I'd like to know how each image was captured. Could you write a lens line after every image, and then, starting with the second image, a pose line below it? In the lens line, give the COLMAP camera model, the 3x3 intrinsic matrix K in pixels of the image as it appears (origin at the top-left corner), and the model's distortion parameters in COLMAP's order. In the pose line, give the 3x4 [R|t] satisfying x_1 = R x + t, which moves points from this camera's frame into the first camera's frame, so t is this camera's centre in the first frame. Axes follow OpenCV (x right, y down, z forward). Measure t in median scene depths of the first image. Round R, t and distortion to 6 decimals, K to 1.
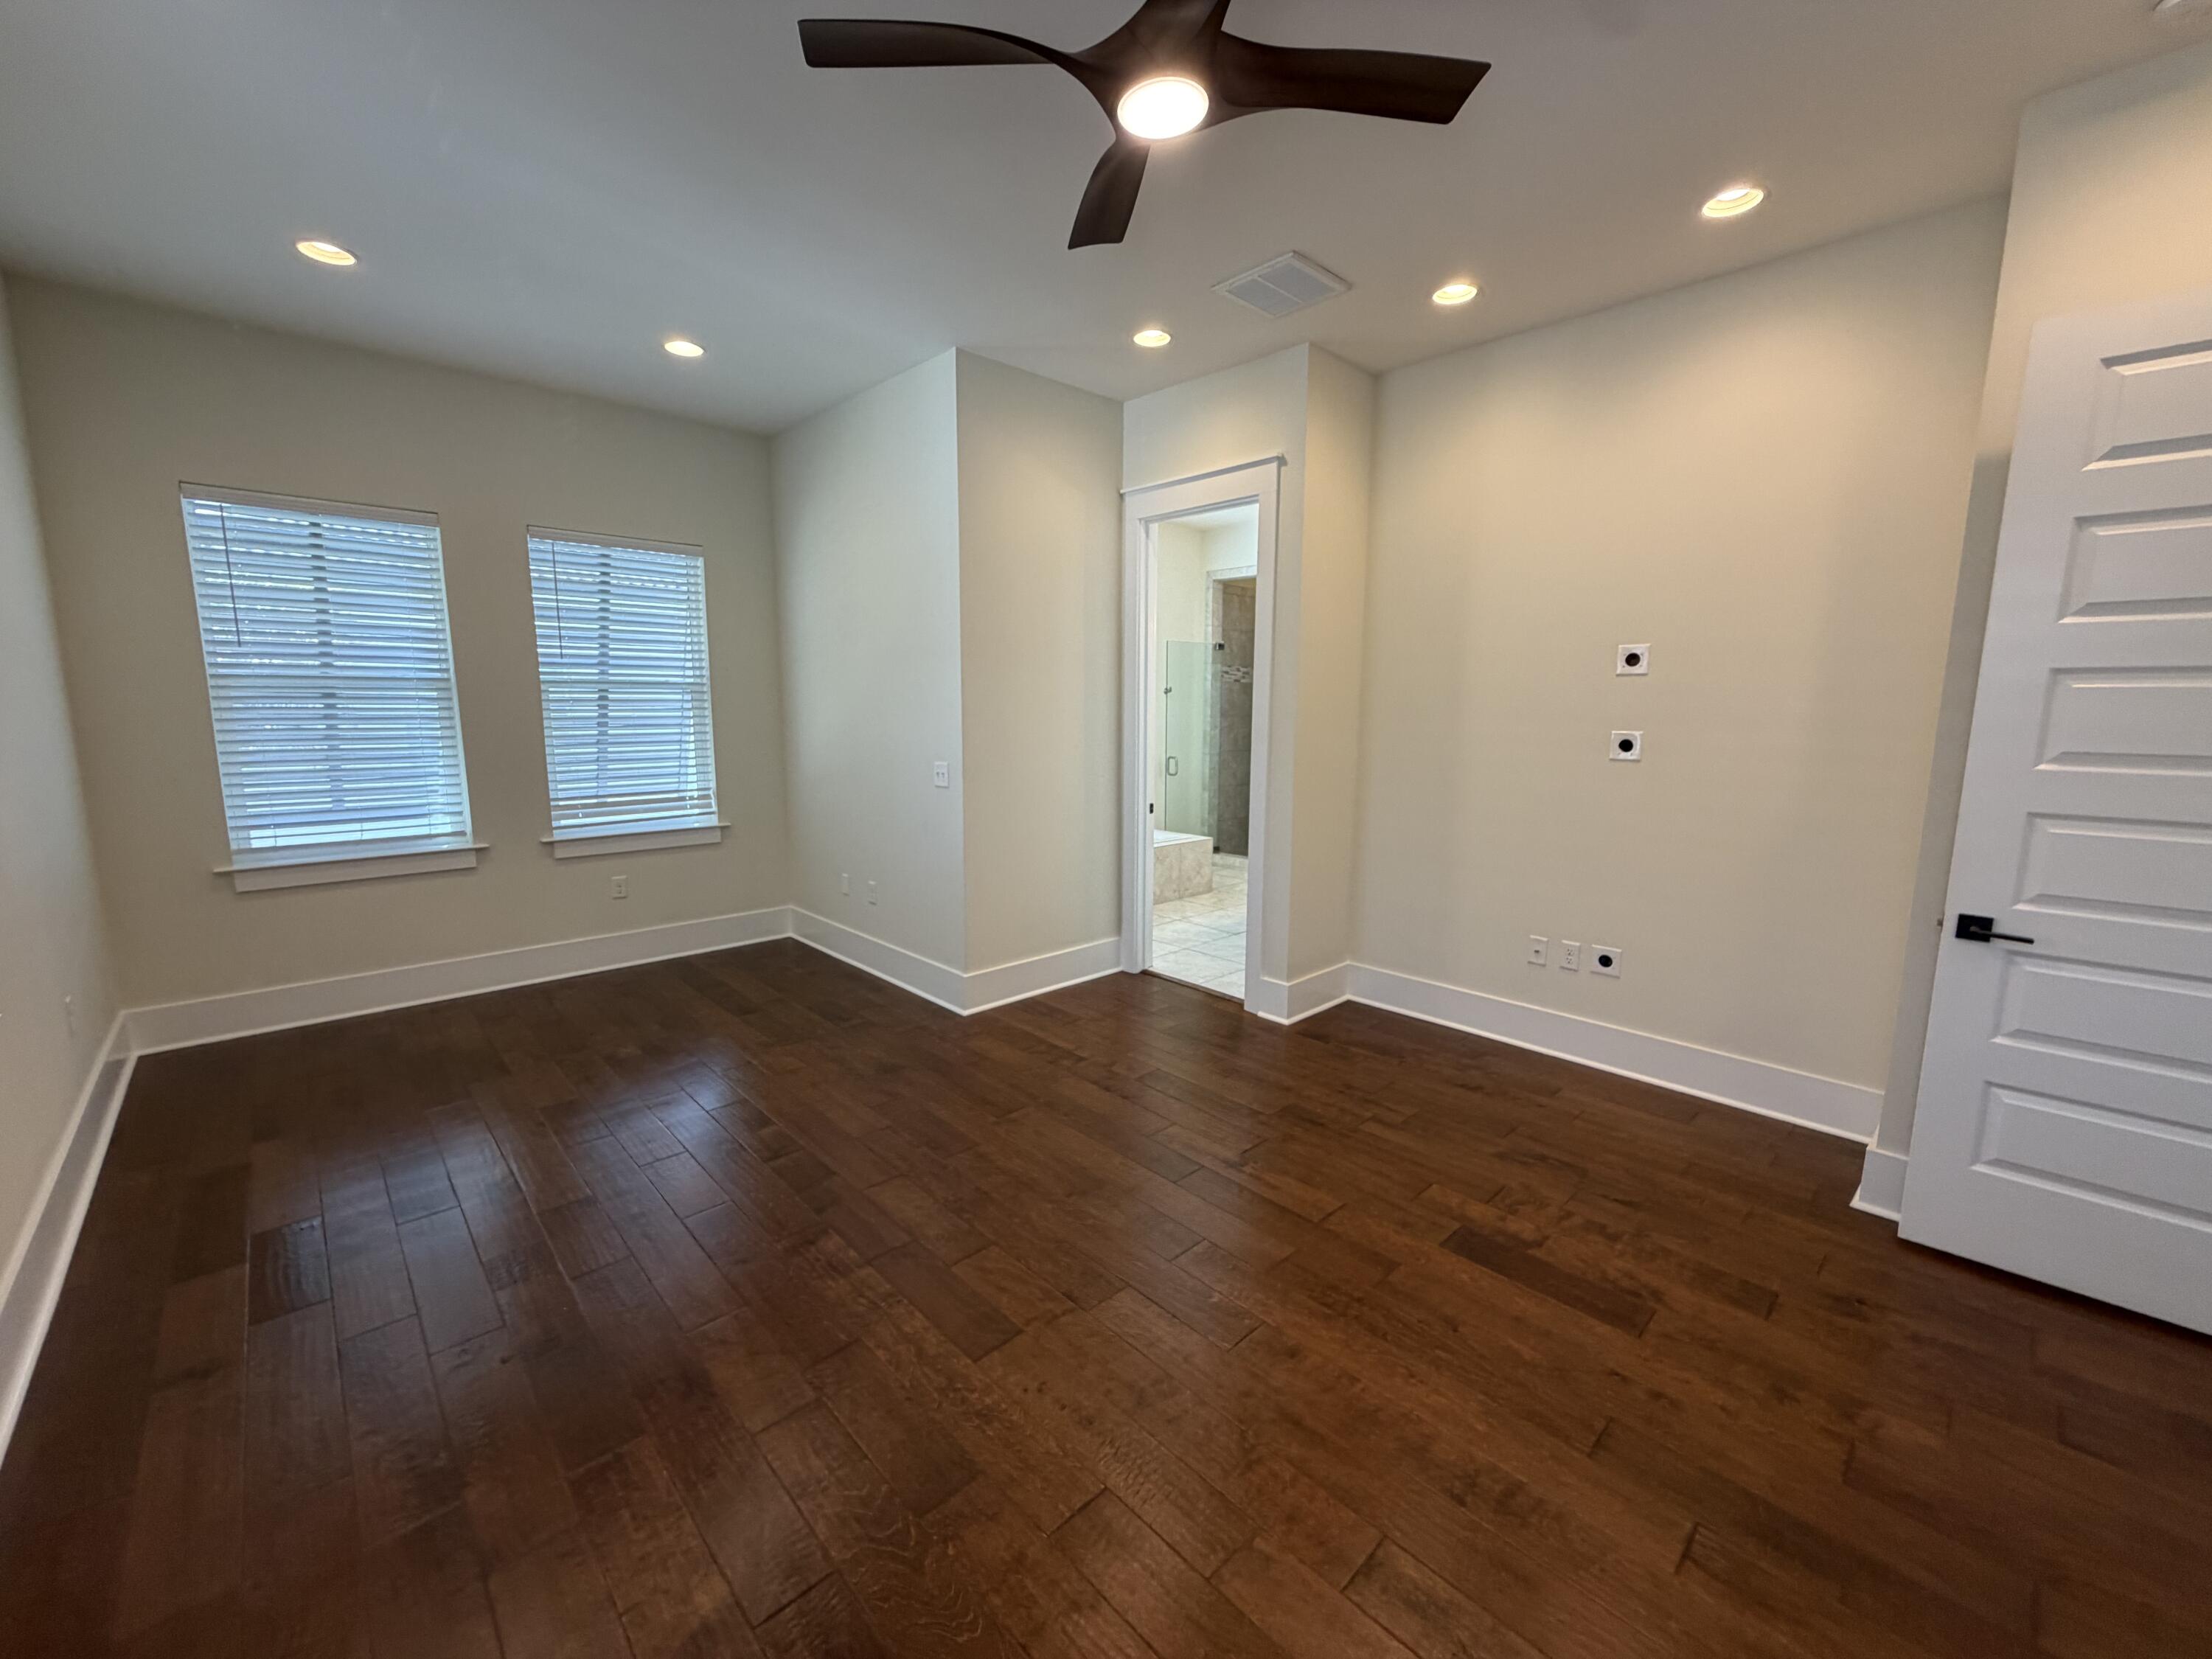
lens RADIAL K [[885.0, 0, 1102.6], [0, 885.0, 829.4], [0, 0, 1]] dist [0.001168, 0.000288]
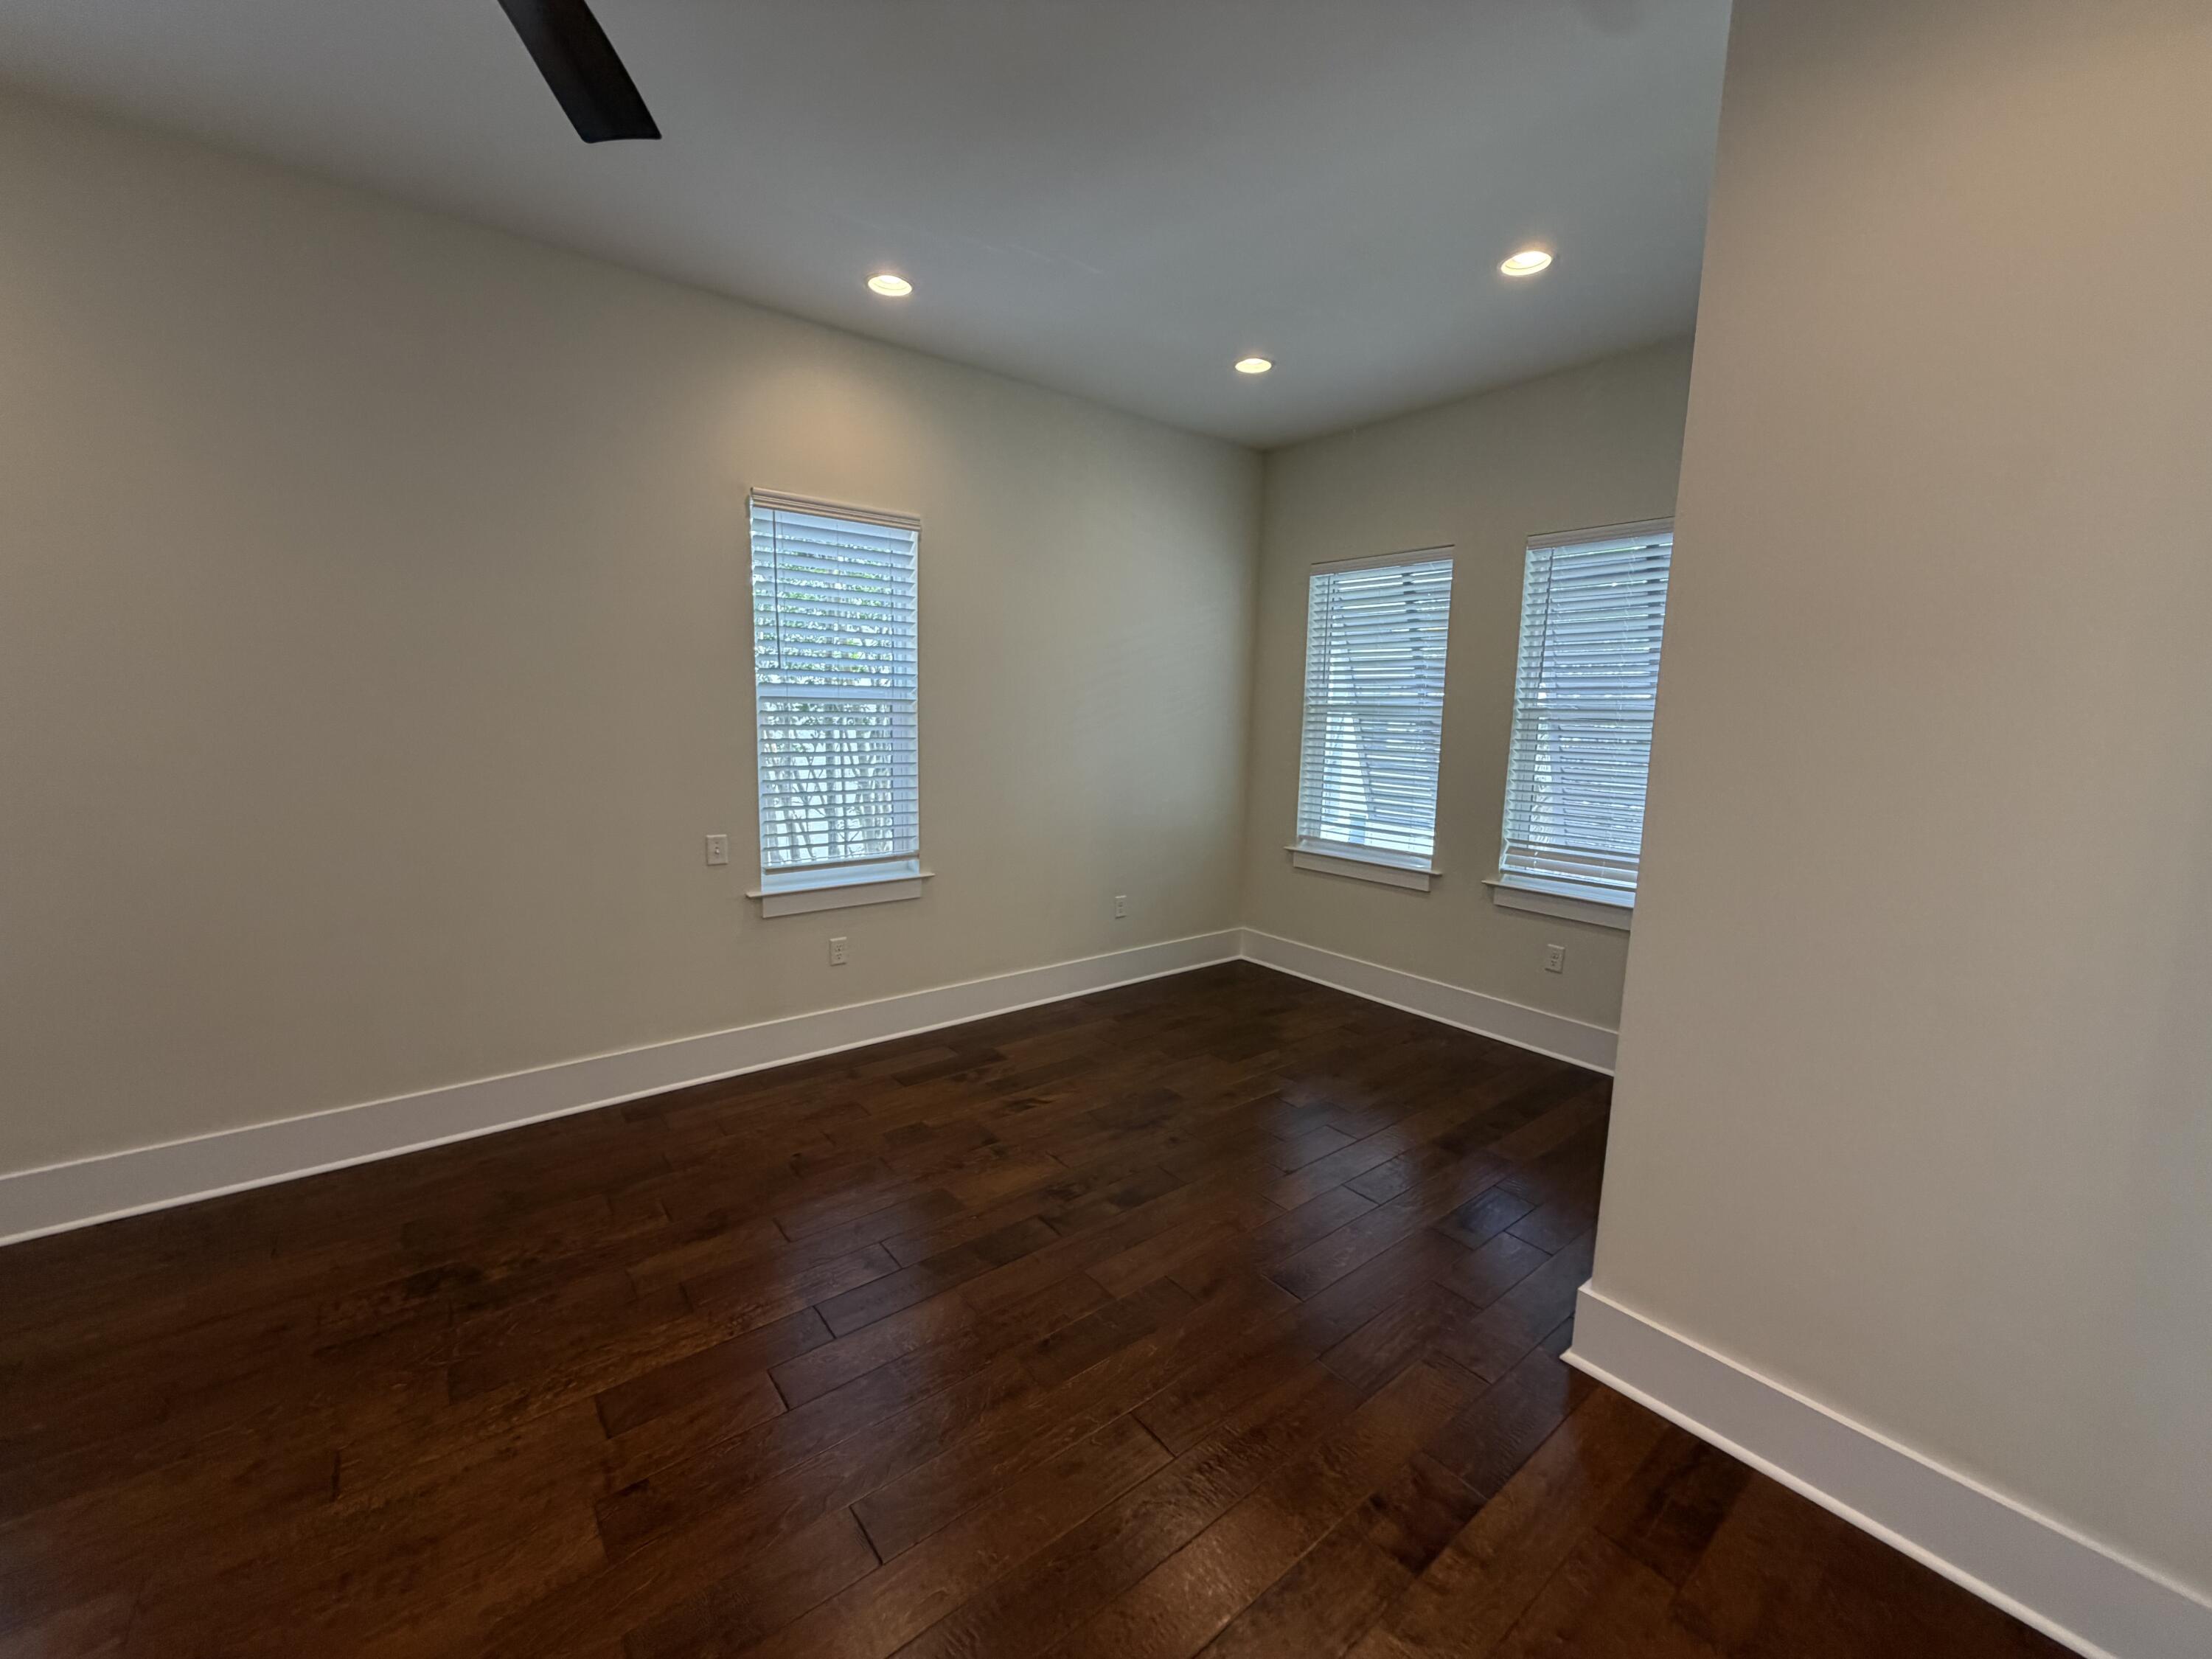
lens RADIAL K [[880.1, 0, 1103.5], [0, 880.1, 831.6], [0, 0, 1]] dist [-0.001619, -0.000509]
pose [[-0.088275, 0.130698, -0.987484, 0.339195], [-0.164499, 0.975830, 0.143861, -0.118118], [0.982419, 0.175139, -0.064641, 0.749055]]
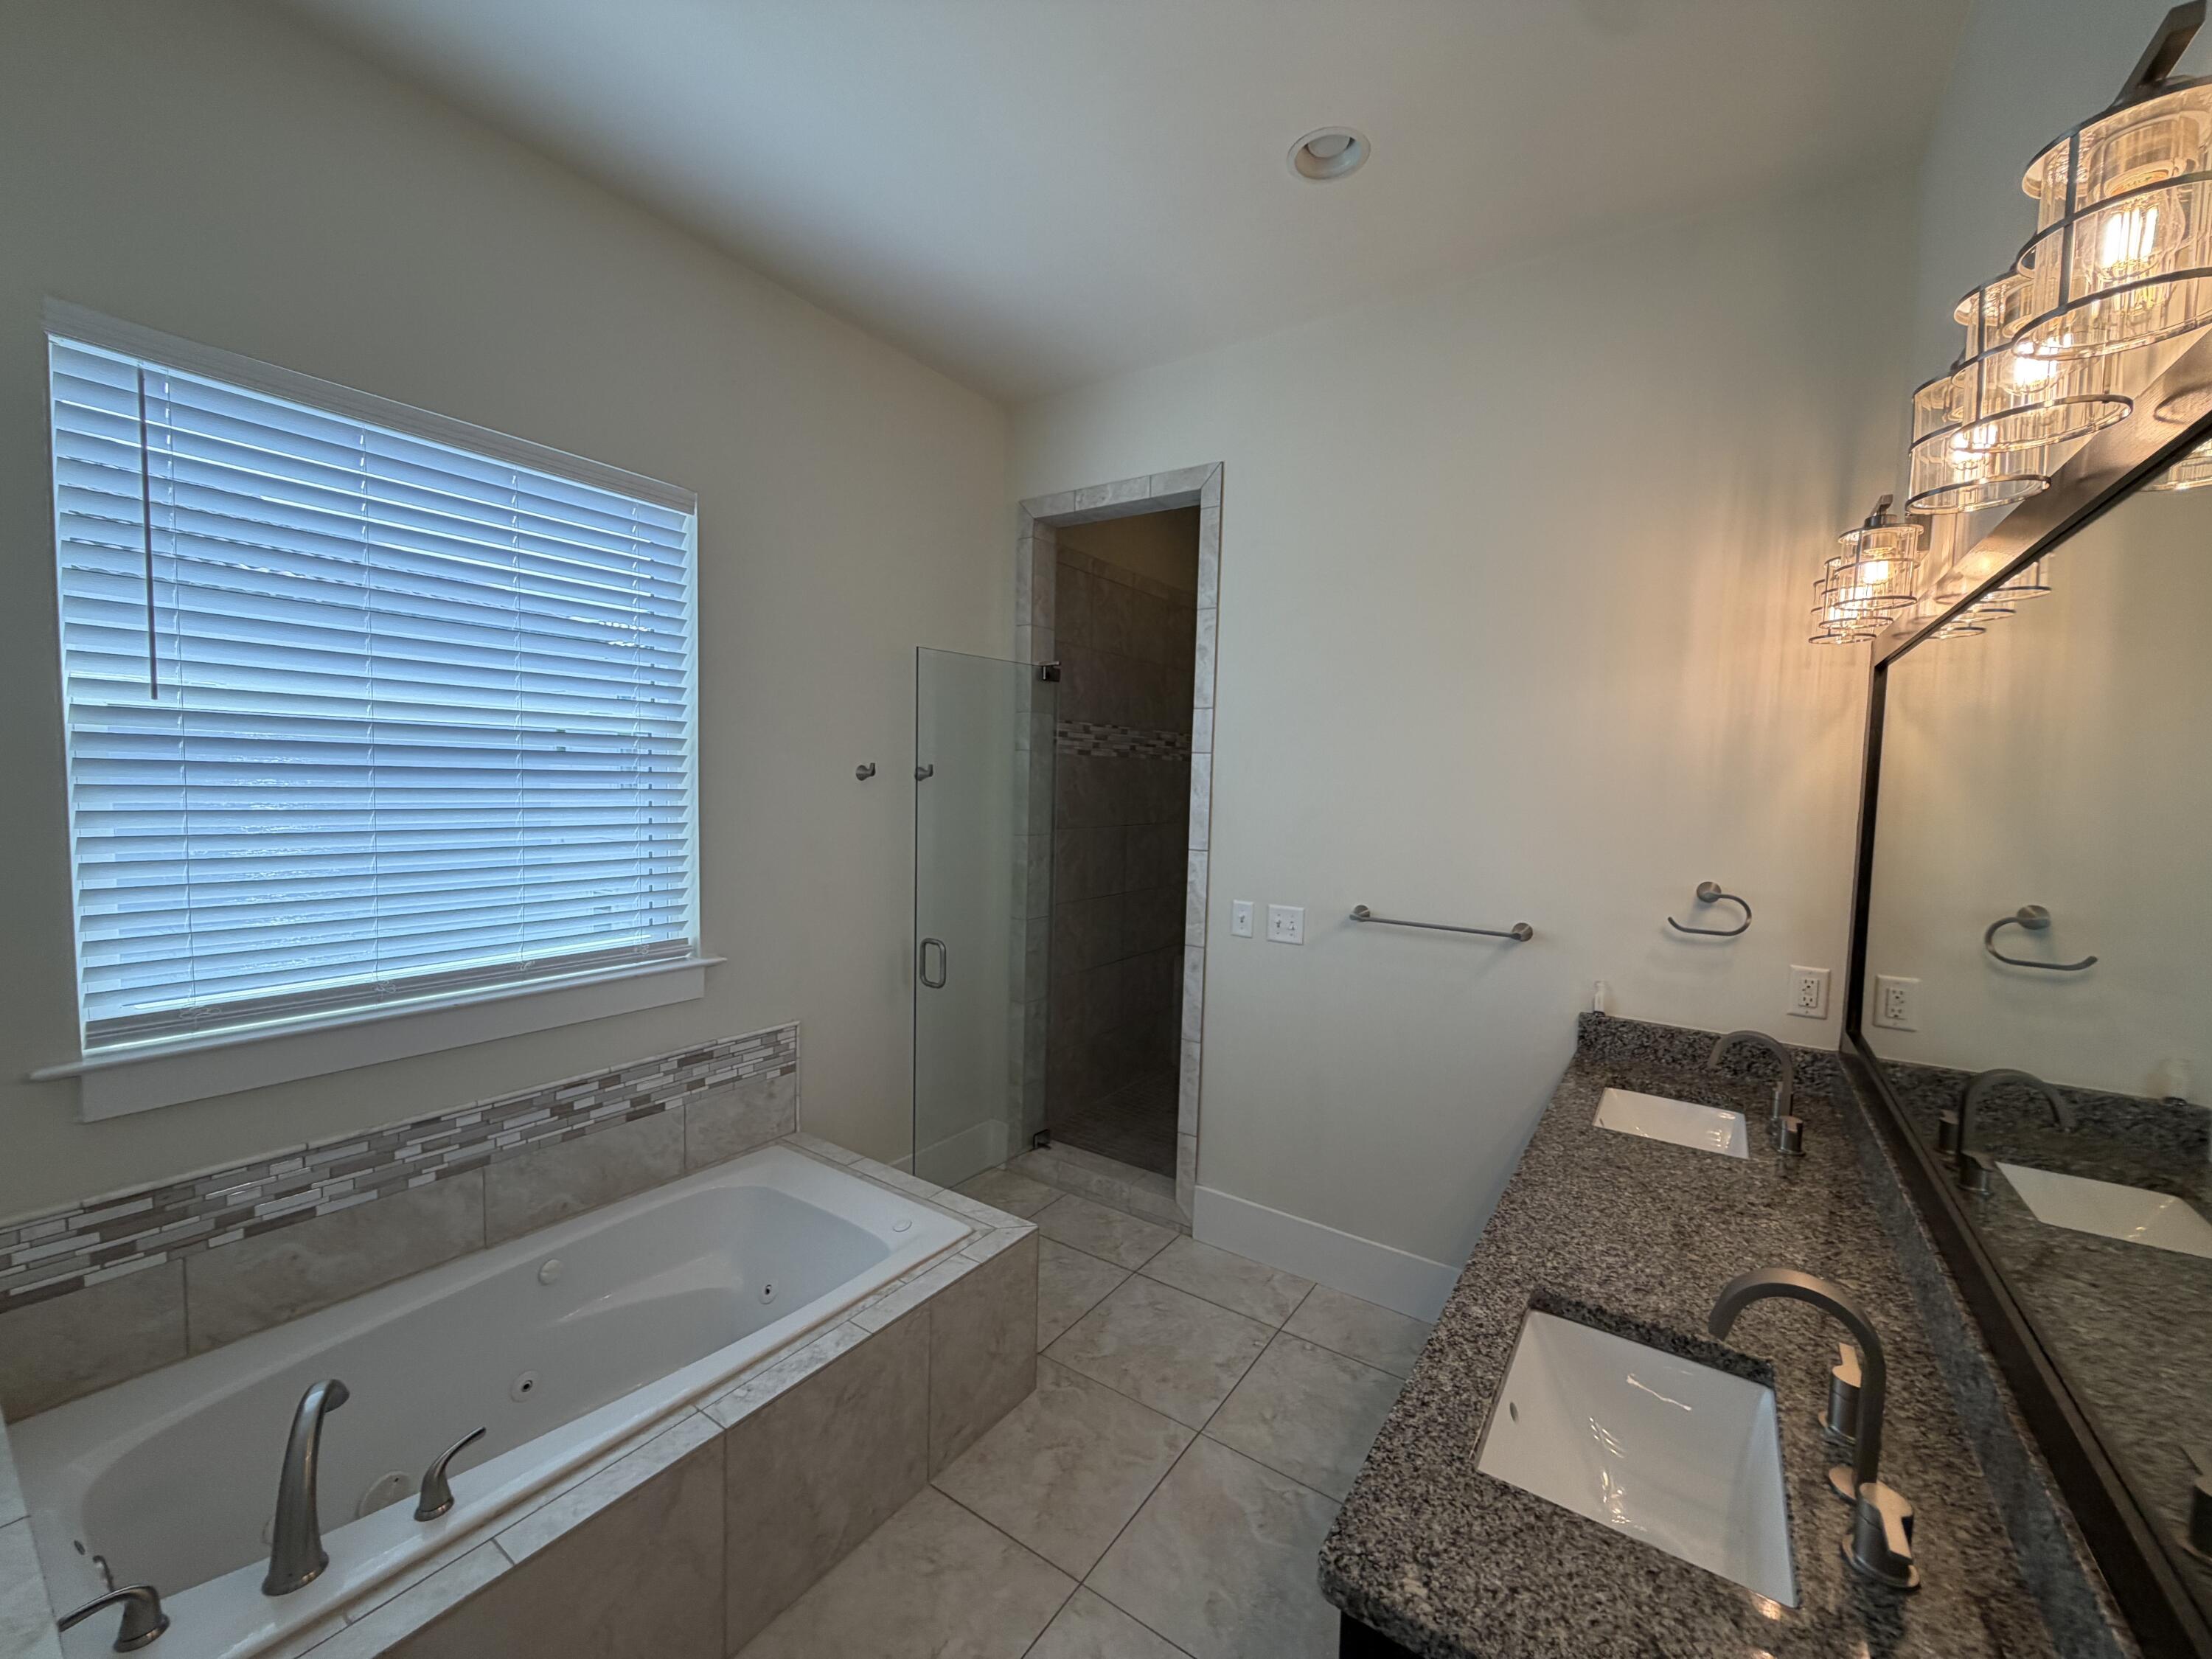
lens RADIAL K [[883.9, 0, 1102.3], [0, 883.9, 829.9], [0, 0, 1]] dist [0.002779, -0.000497]
pose [[0.978398, 0.006541, 0.206626, 0.133616], [0.009256, 0.997111, -0.075390, -0.189878], [-0.206522, 0.075674, 0.975511, 1.124613]]
